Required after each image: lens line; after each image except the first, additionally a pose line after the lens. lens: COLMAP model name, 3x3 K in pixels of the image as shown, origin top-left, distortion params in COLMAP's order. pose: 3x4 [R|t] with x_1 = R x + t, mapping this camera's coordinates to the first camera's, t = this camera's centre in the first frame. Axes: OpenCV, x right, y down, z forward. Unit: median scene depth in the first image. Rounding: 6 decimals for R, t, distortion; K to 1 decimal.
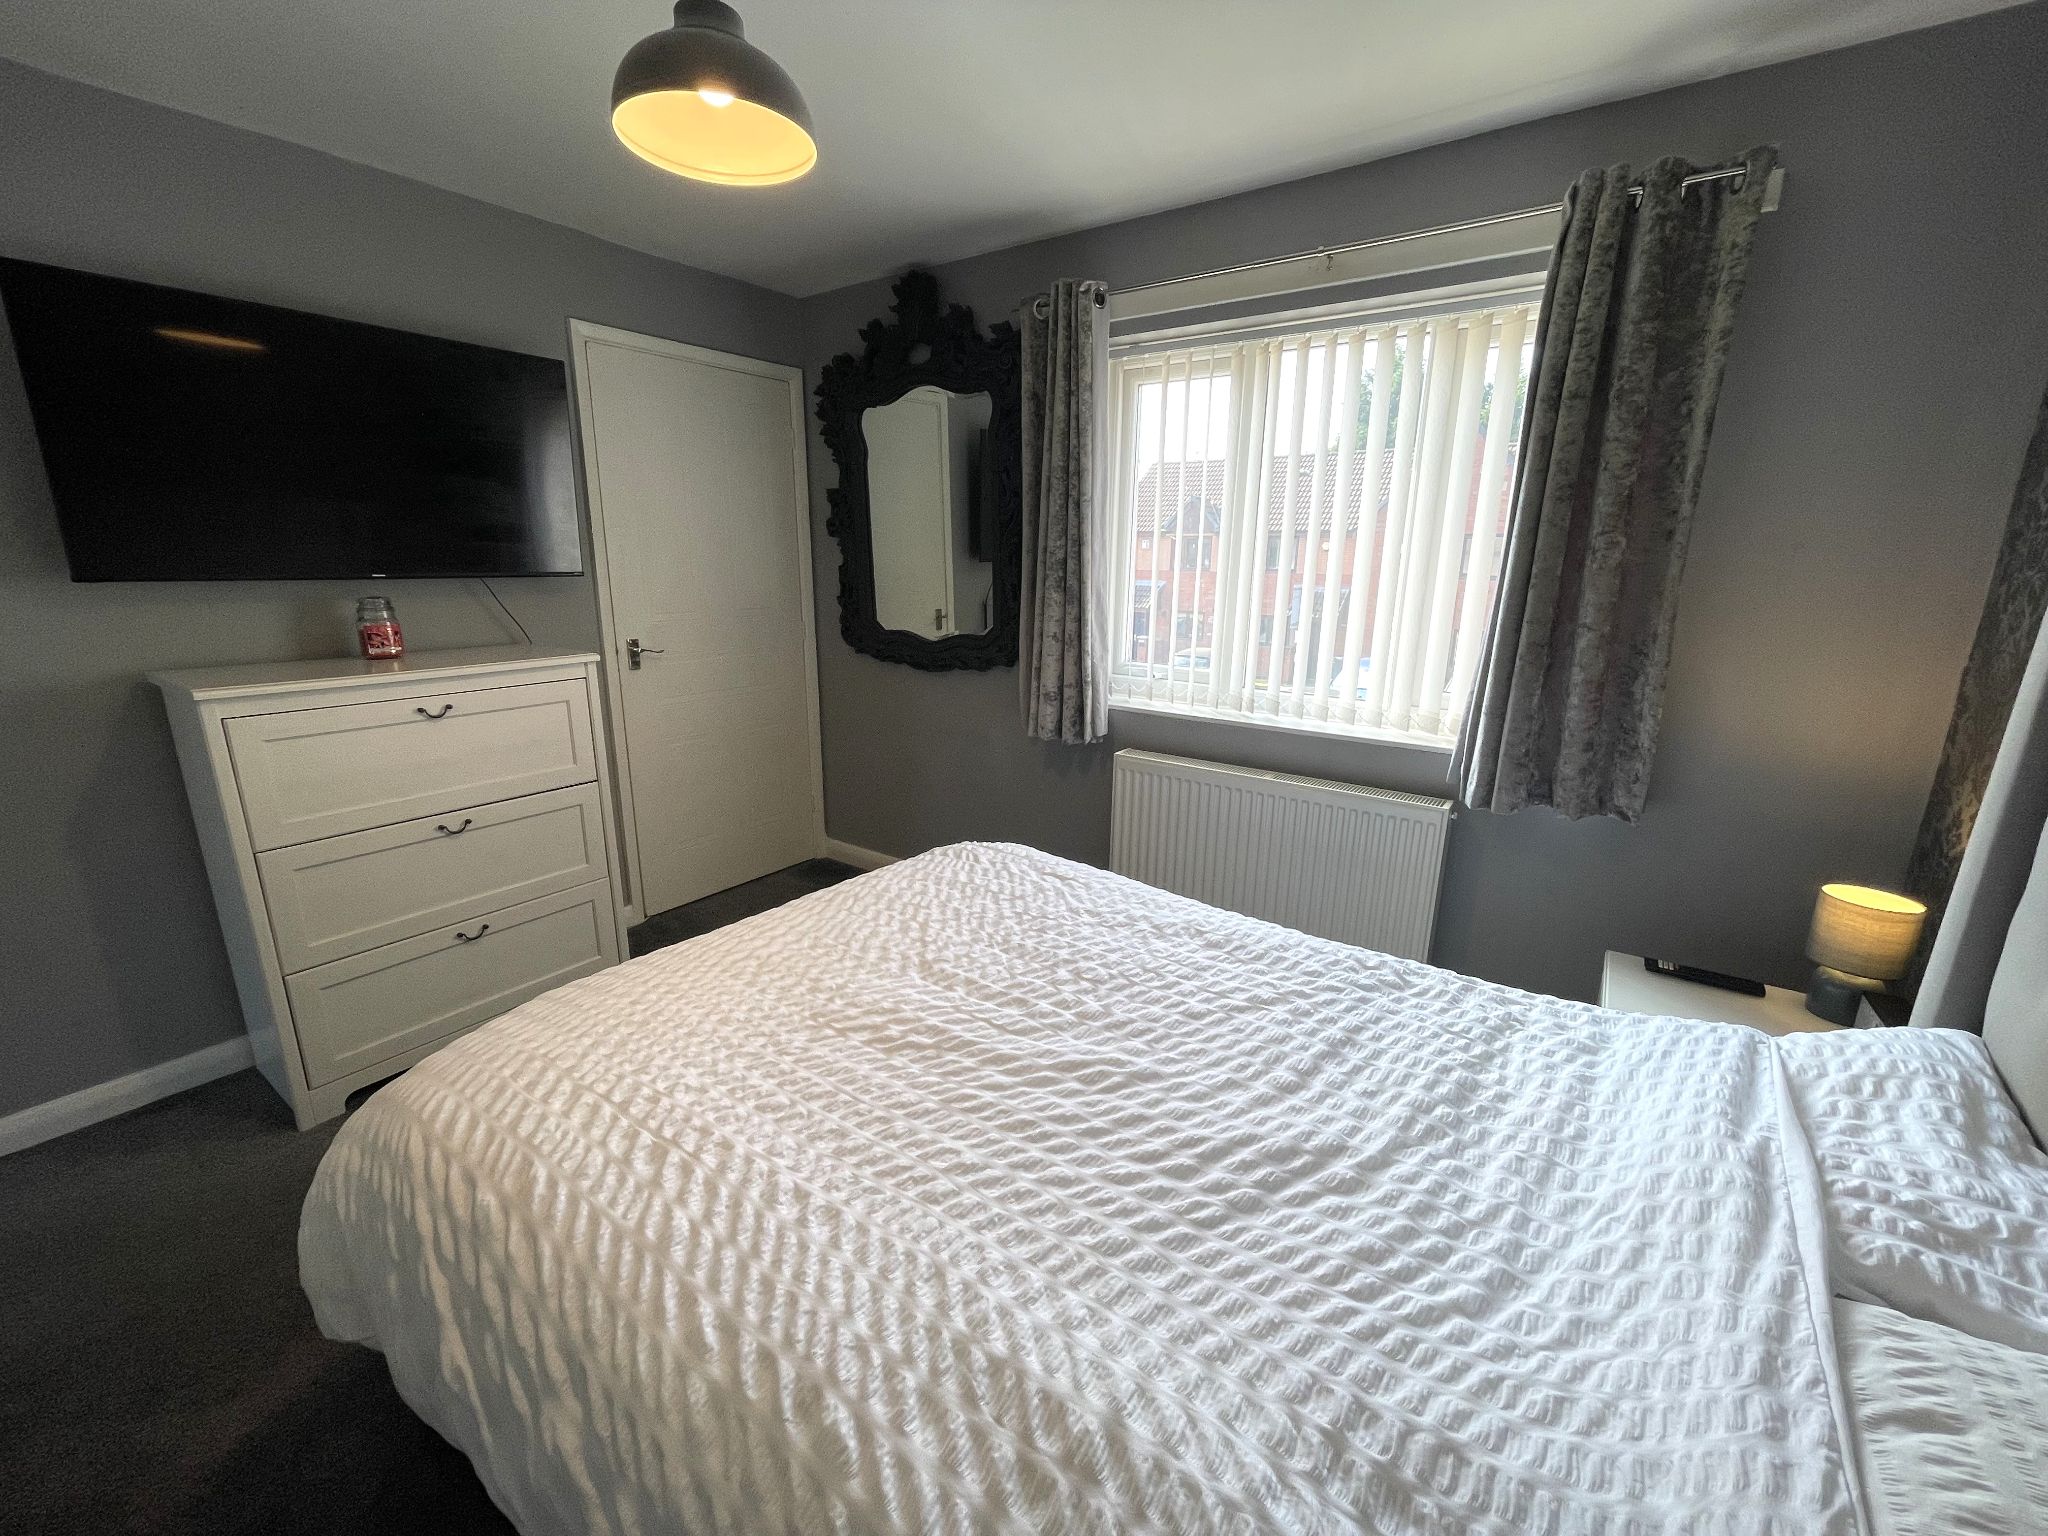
lens RADIAL K [[826.6, 0, 1020.8], [0, 826.6, 767.4], [0, 0, 1]] dist [-0.001676, -0.000789]
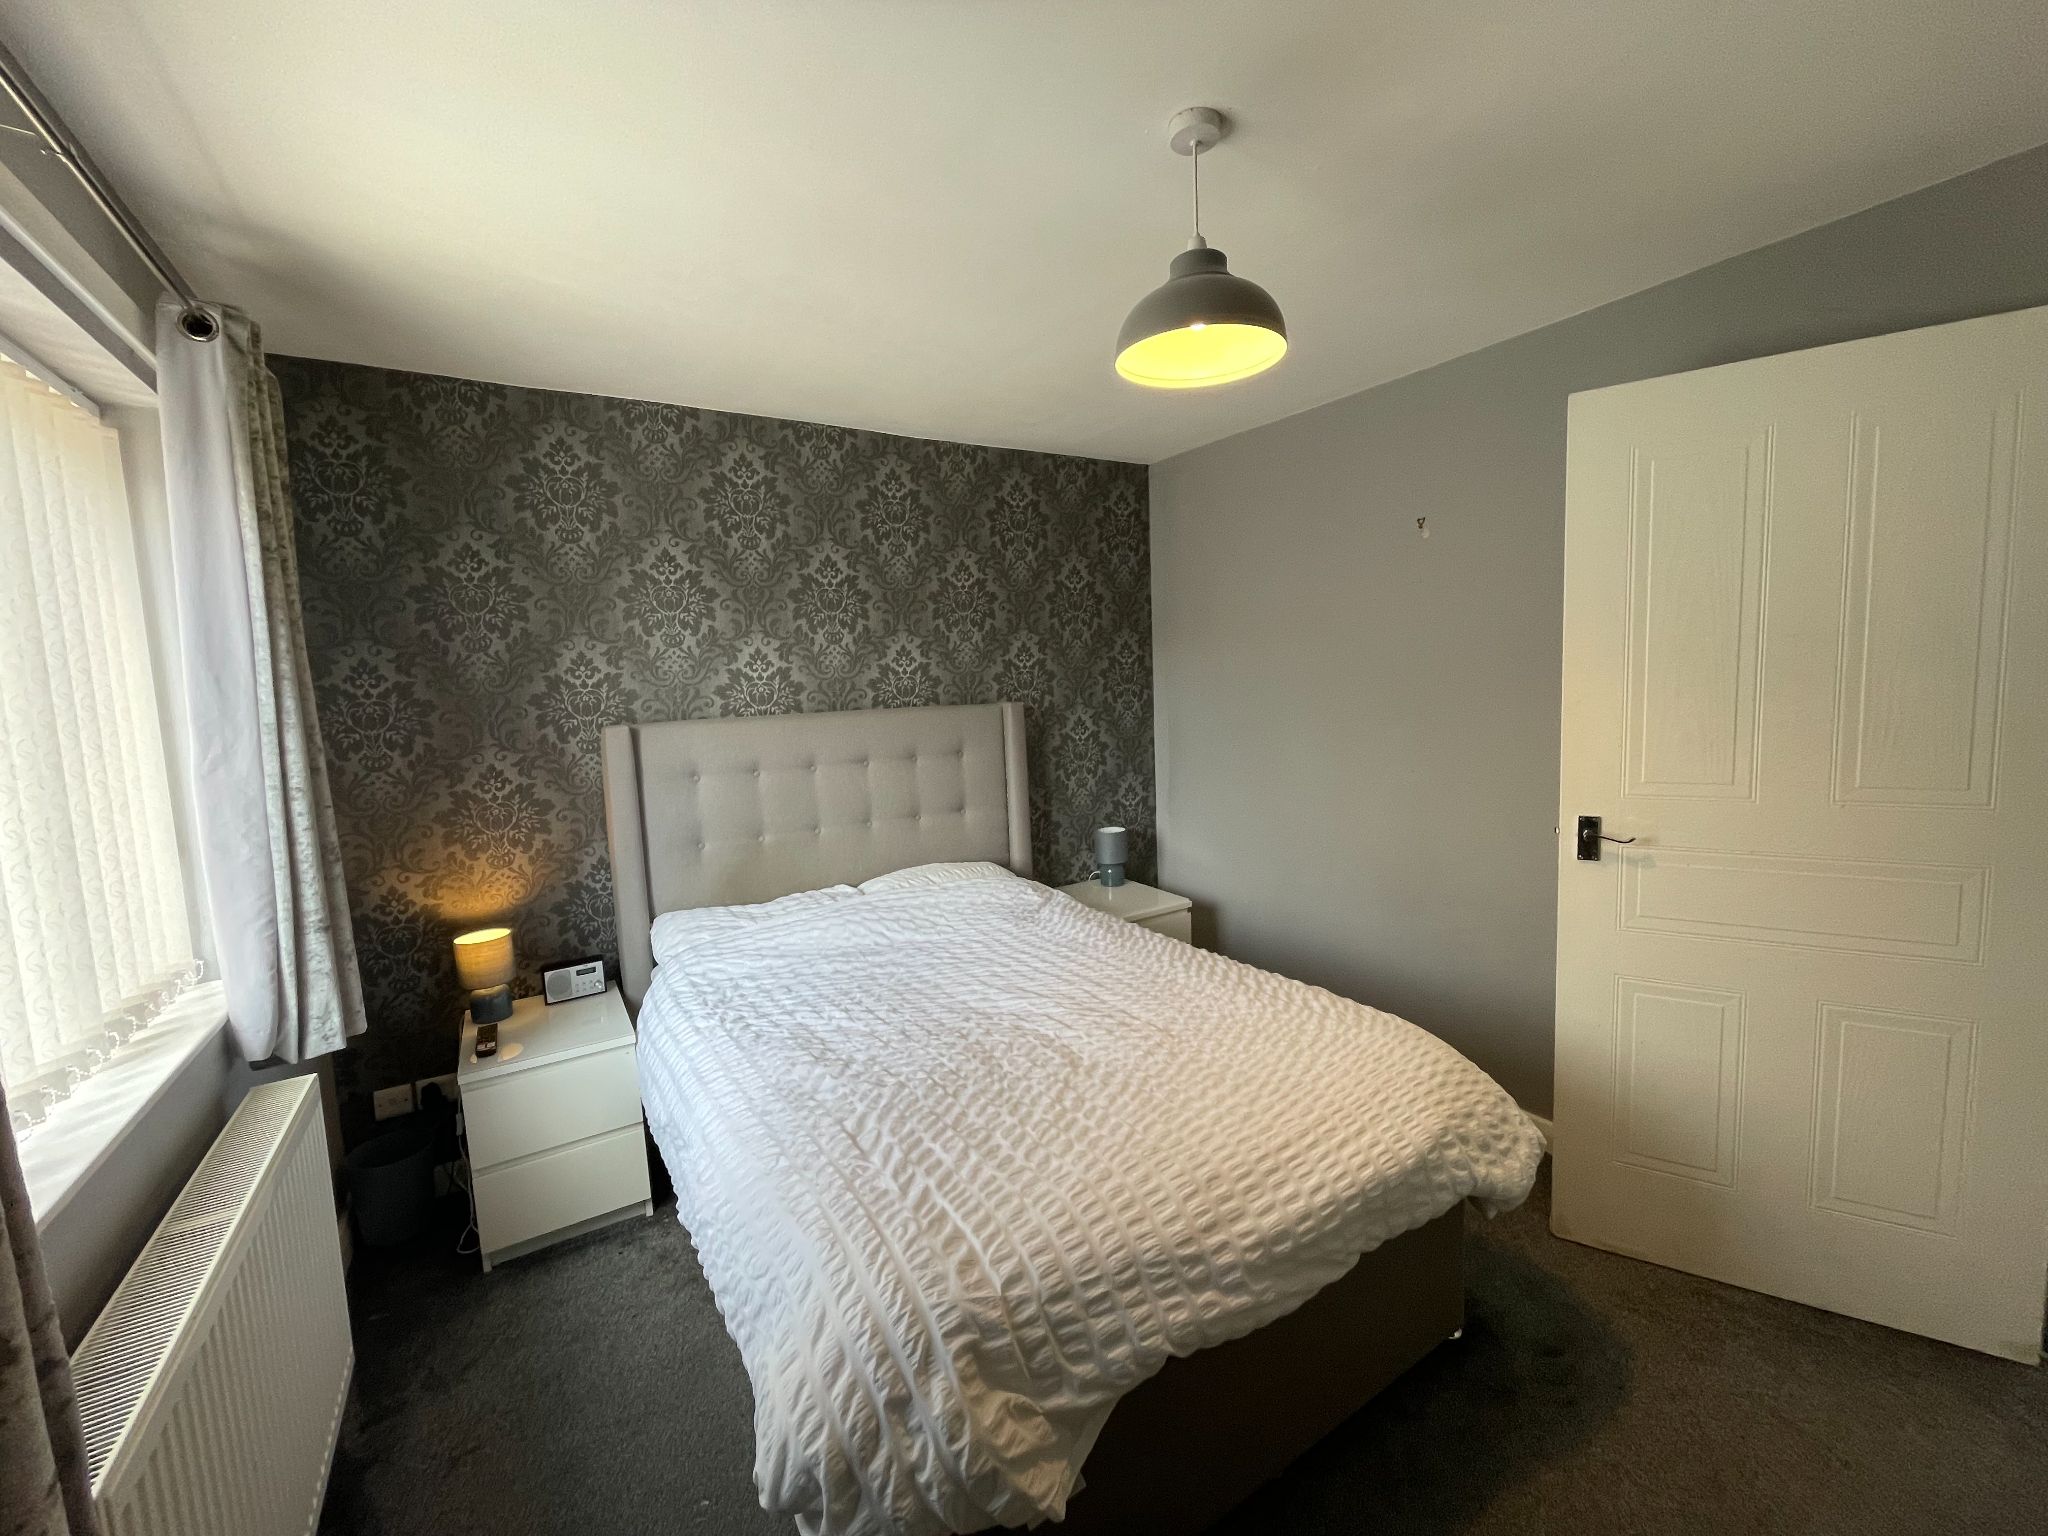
lens RADIAL K [[826.6, 0, 1020.8], [0, 826.6, 767.4], [0, 0, 1]] dist [-0.001676, -0.000789]
pose [[-0.922167, -0.015342, 0.386487, -0.325255], [0.123481, 0.935250, 0.331753, -0.356997], [-0.366552, 0.353655, -0.860562, 1.263995]]
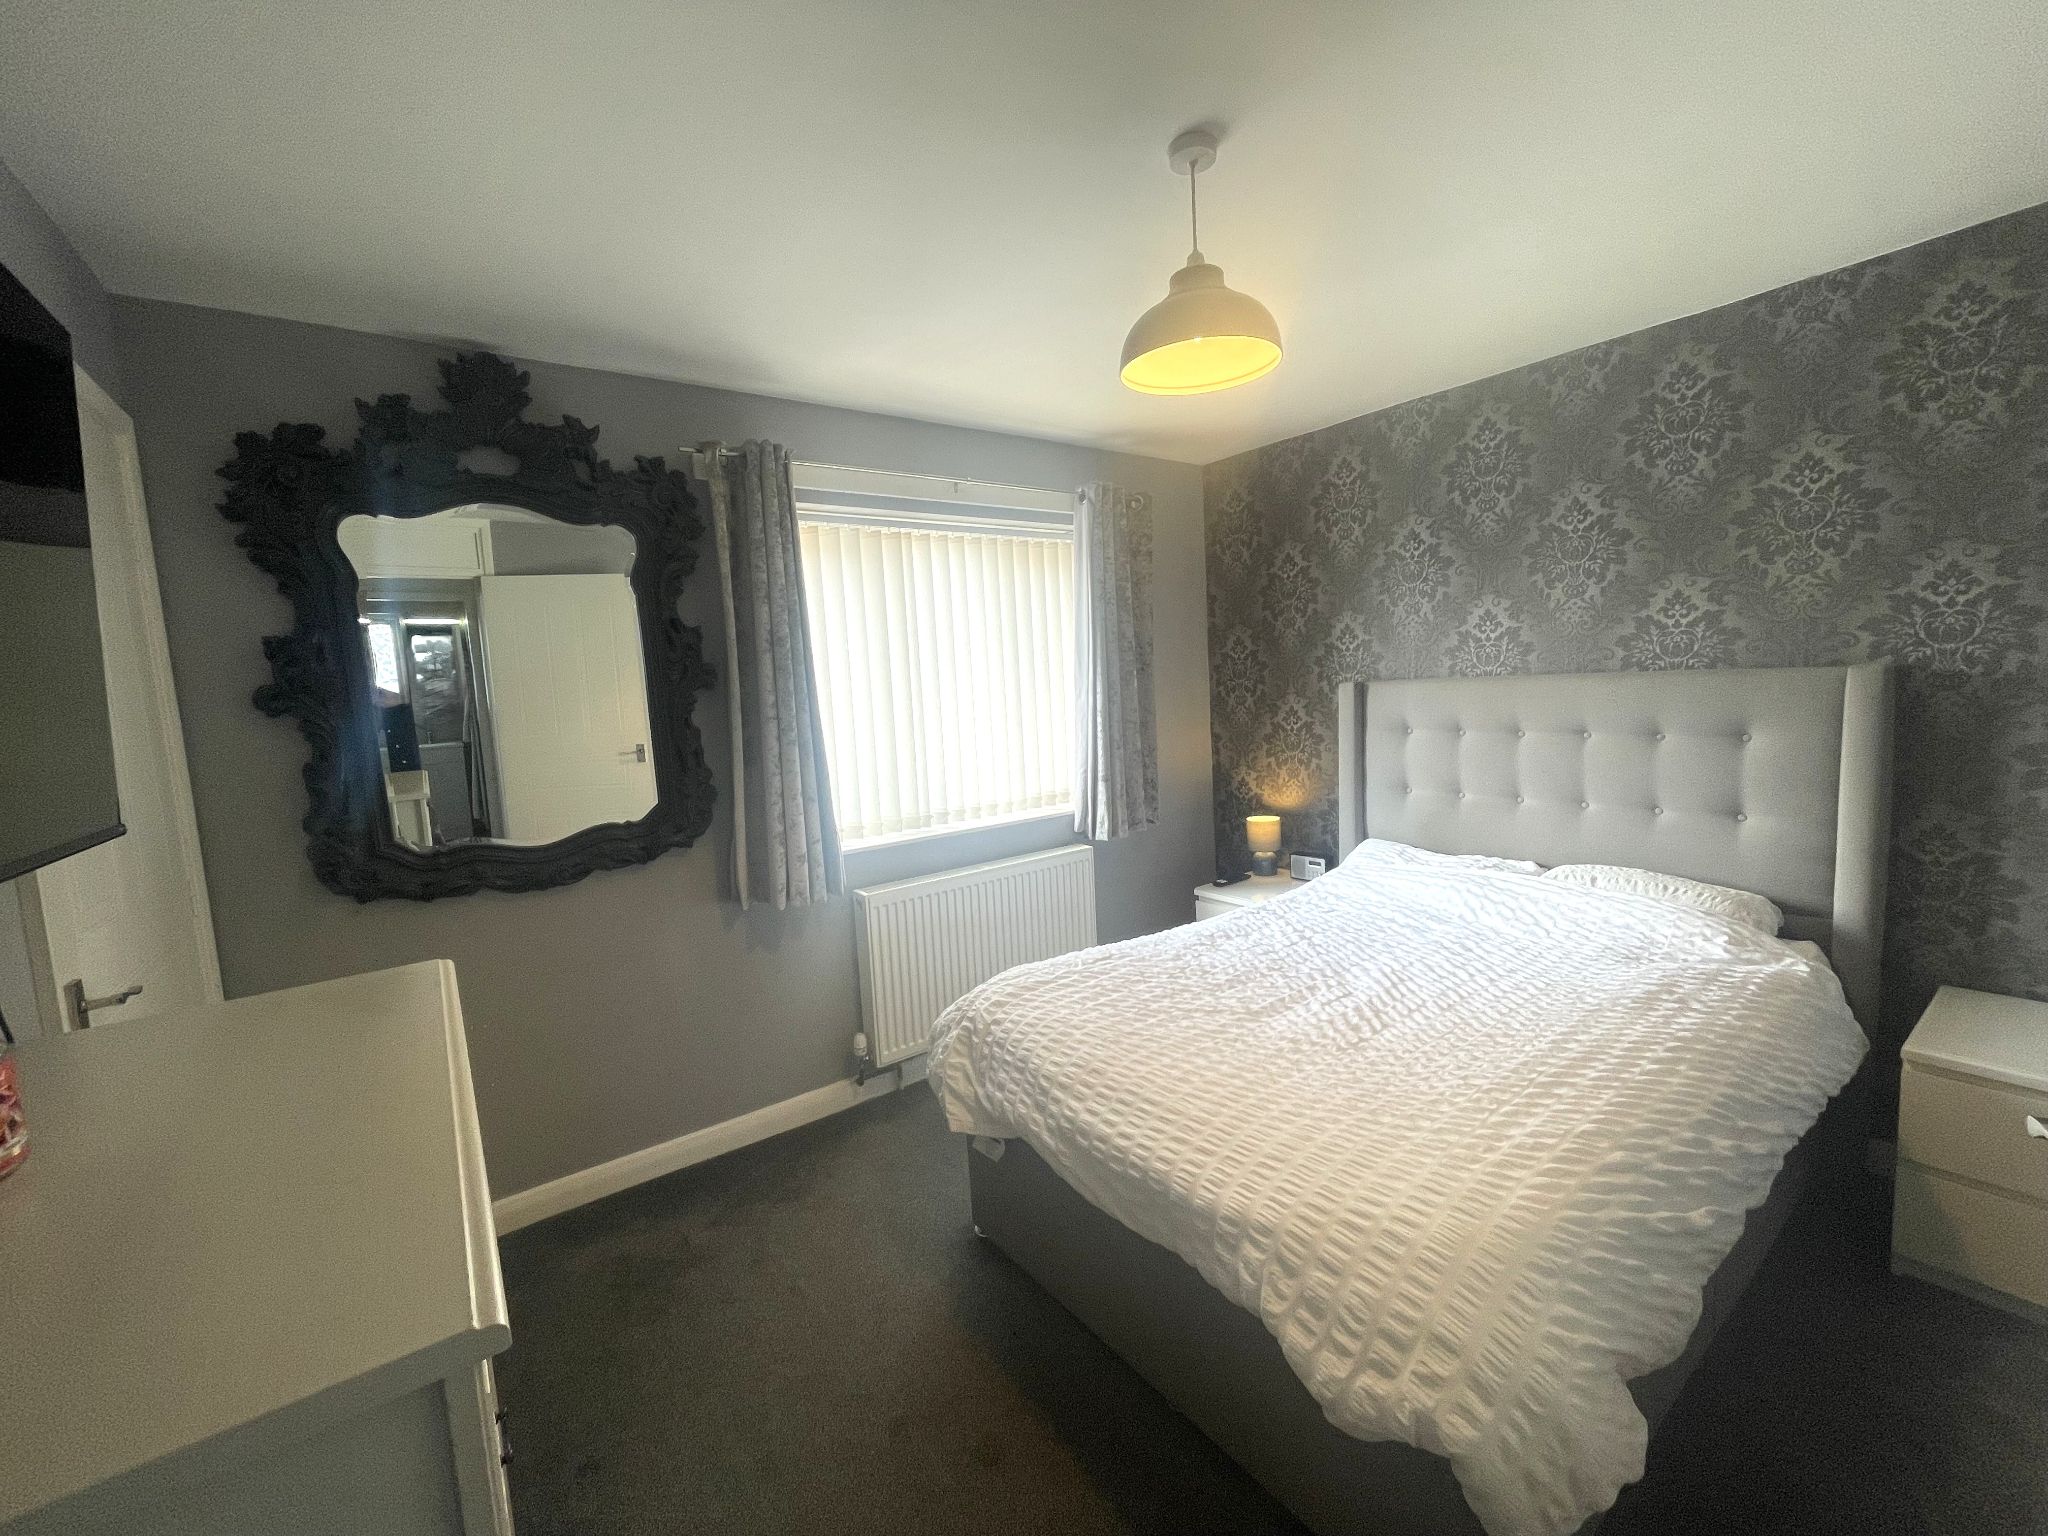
lens RADIAL K [[829.4, 0, 1021.0], [0, 829.4, 755.4], [0, 0, 1]] dist [0.004024, 0.000115]
pose [[0.312451, -0.118759, 0.942481, -0.928655], [0.290841, 0.956468, 0.024102, -0.181822], [-0.904315, 0.266581, 0.333389, 0.540636]]
